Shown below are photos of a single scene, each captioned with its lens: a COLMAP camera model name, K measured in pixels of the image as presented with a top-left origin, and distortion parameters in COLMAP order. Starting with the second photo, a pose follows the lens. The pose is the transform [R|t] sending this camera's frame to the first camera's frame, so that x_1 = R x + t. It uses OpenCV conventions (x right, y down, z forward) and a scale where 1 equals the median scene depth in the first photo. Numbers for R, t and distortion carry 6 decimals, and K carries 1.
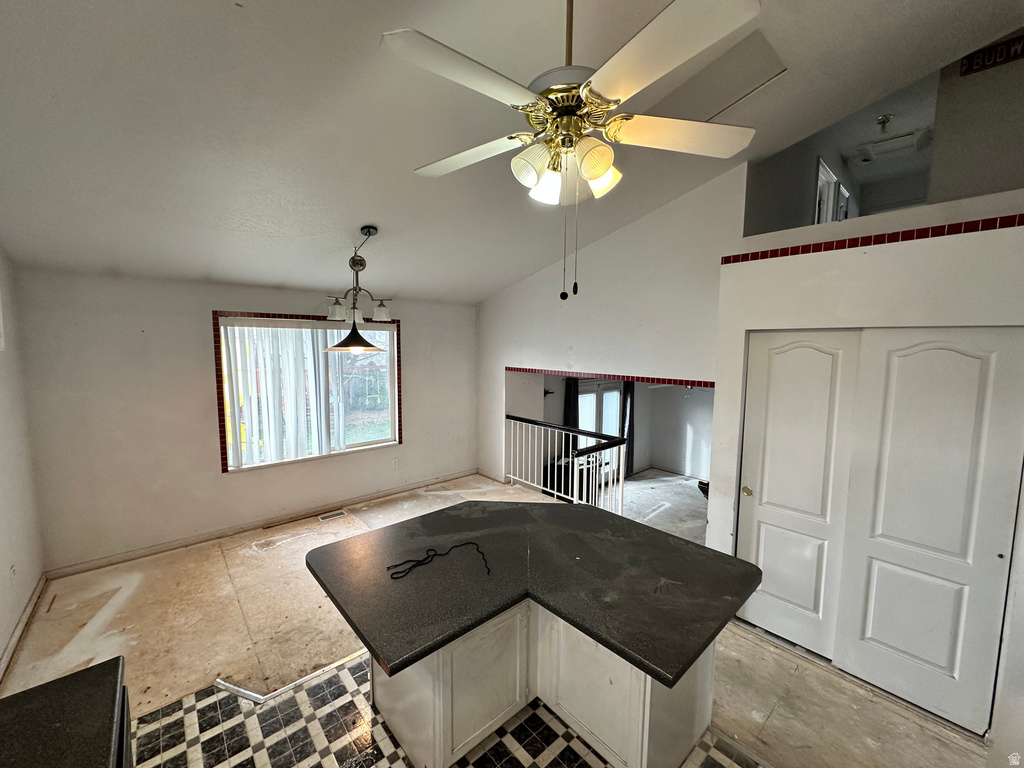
lens RADIAL K [[408.7, 0, 509.5], [0, 408.7, 384.6], [0, 0, 1]] dist [0.000180, -0.000017]
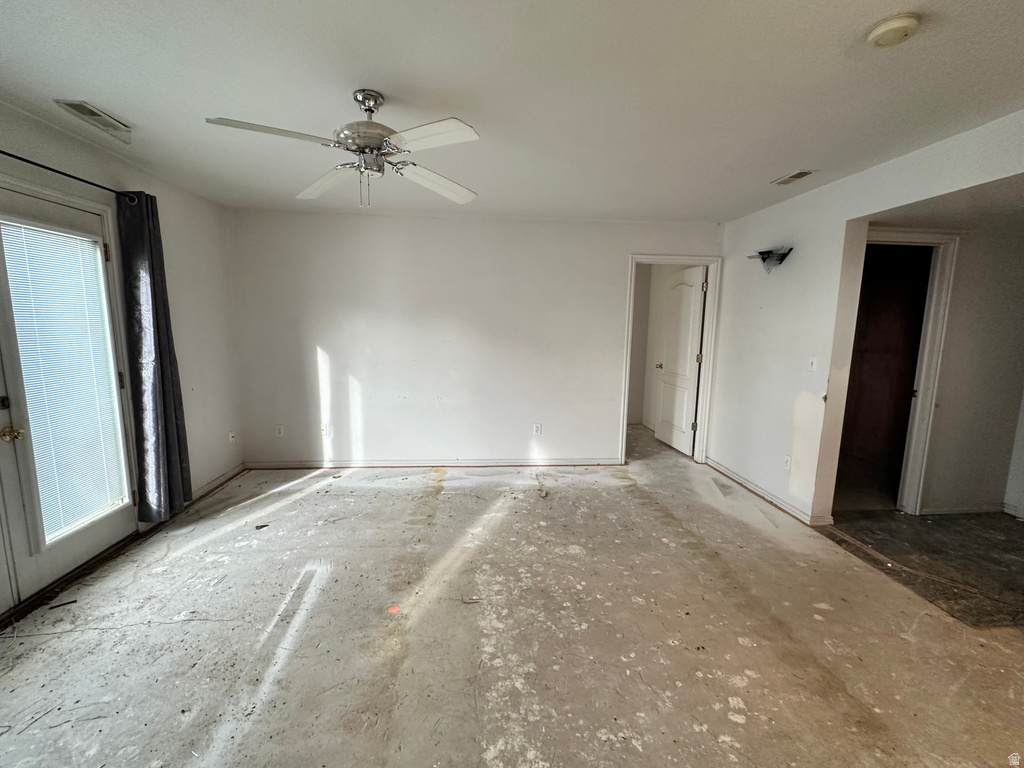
lens RADIAL K [[432.1, 0, 509.8], [0, 432.1, 382.1], [0, 0, 1]] dist [0.000043, -0.000013]
pose [[0.596743, -0.105310, 0.795492, 0.367756], [0.066028, 0.994433, 0.082116, 0.211118], [-0.799711, 0.003523, 0.600374, 1.136606]]
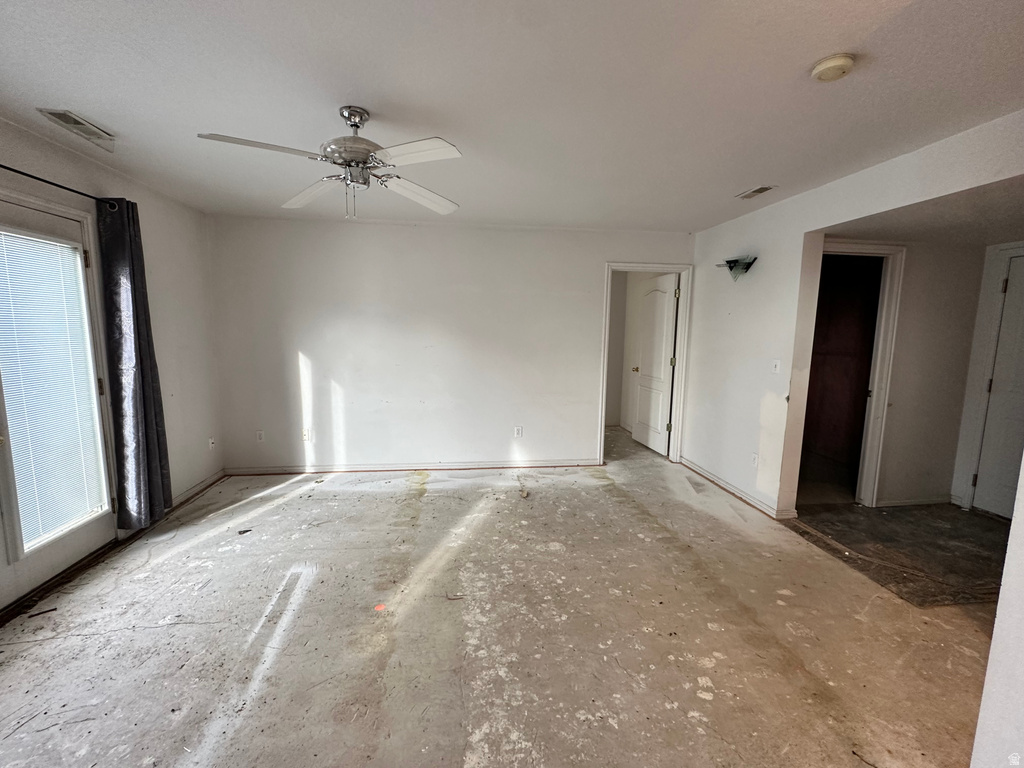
lens RADIAL K [[432.1, 0, 509.8], [0, 432.1, 382.1], [0, 0, 1]] dist [0.000043, -0.000013]
pose [[0.560017, -0.101409, 0.822251, 0.348280], [0.069803, 0.994727, 0.075139, 0.210589], [-0.825535, 0.015317, 0.564143, 1.123348]]
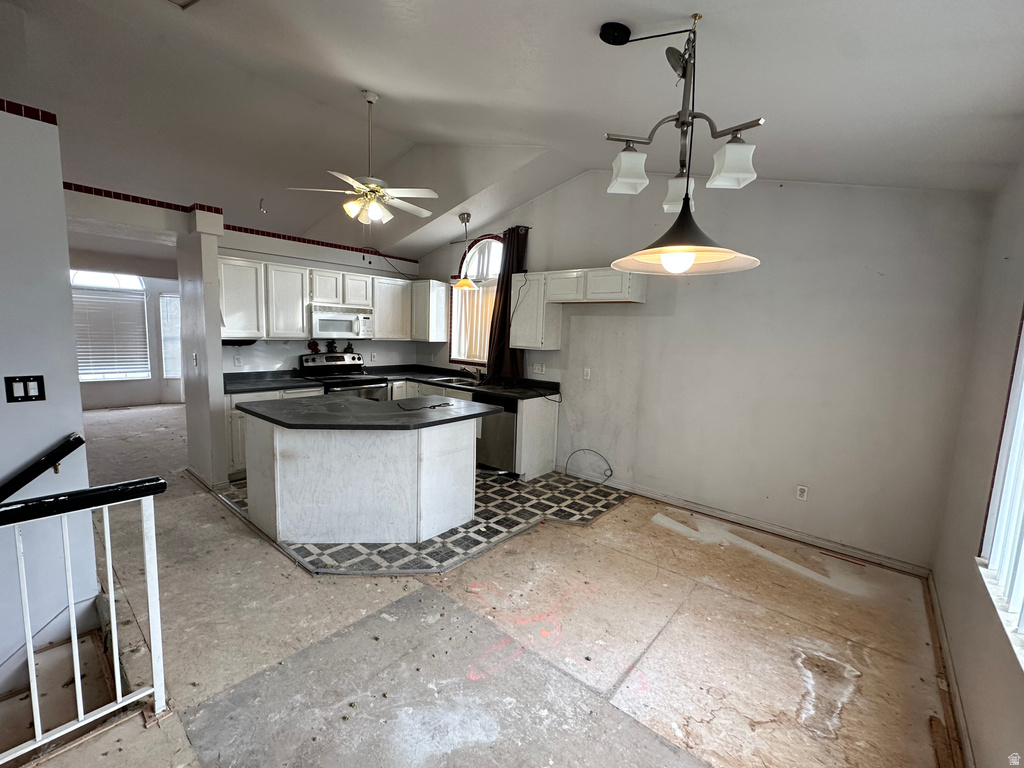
lens RADIAL K [[432.1, 0, 509.8], [0, 432.1, 382.1], [0, 0, 1]] dist [0.000043, -0.000013]
pose [[-0.988867, -0.027977, -0.146147, -0.114331], [-0.058905, 0.975532, 0.211820, -0.040977], [0.136645, 0.218071, -0.966319, 1.291173]]
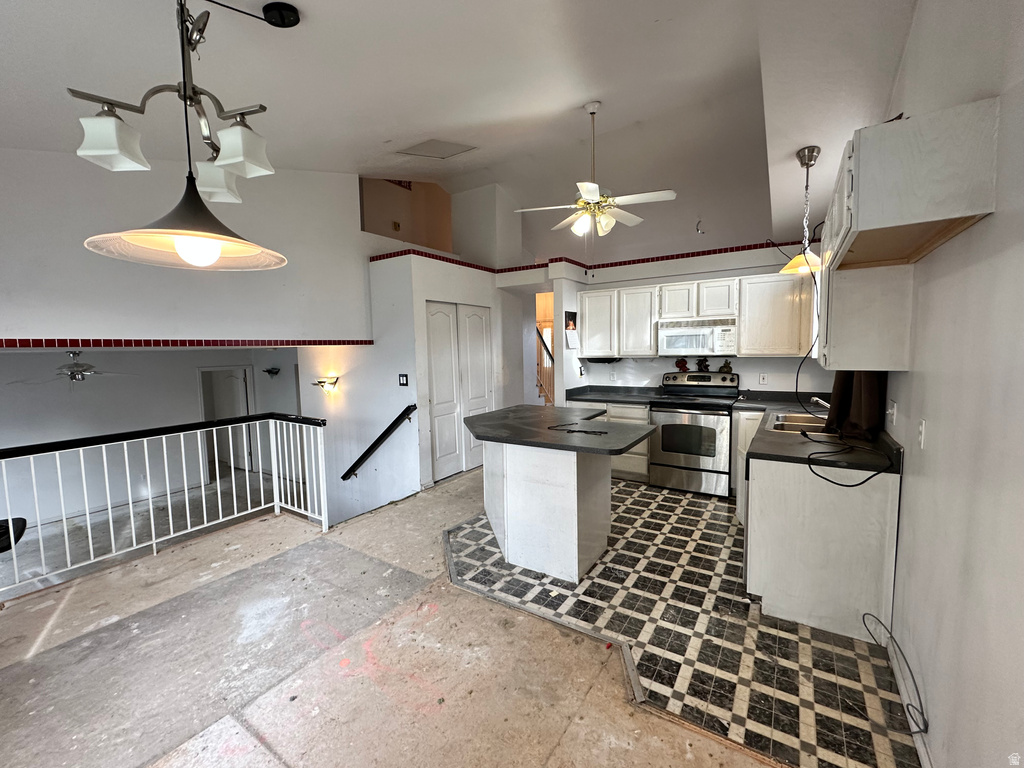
lens RADIAL K [[432.1, 0, 509.8], [0, 432.1, 382.1], [0, 0, 1]] dist [0.000043, -0.000013]
pose [[-0.268473, -0.080986, 0.959877, -0.752636], [0.108843, 0.987528, 0.113762, 0.017777], [-0.957118, 0.135018, -0.256310, 0.746026]]
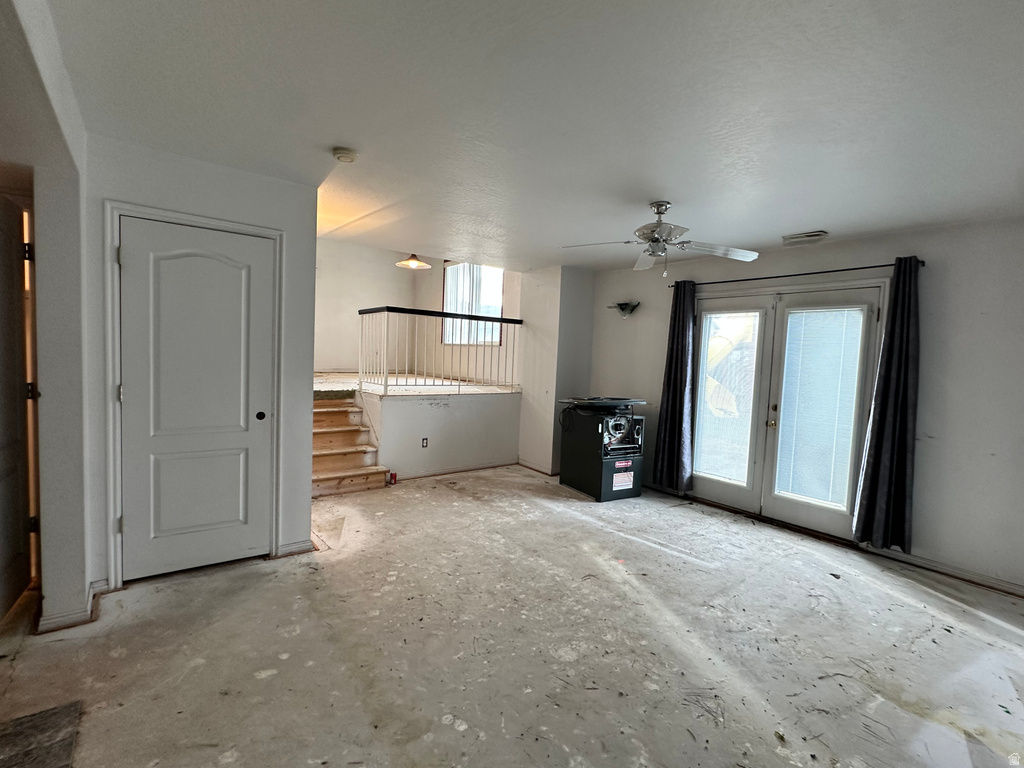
lens RADIAL K [[478.7, 0, 512.0], [0, 478.7, 384.0], [0, 0, 1]] dist [-0.002208, -0.000057]
pose [[-0.057055, 0.055134, -0.996848, 1.438585], [-0.140450, 0.988101, 0.062689, 0.201810], [0.988443, 0.143584, -0.048633, 1.374616]]
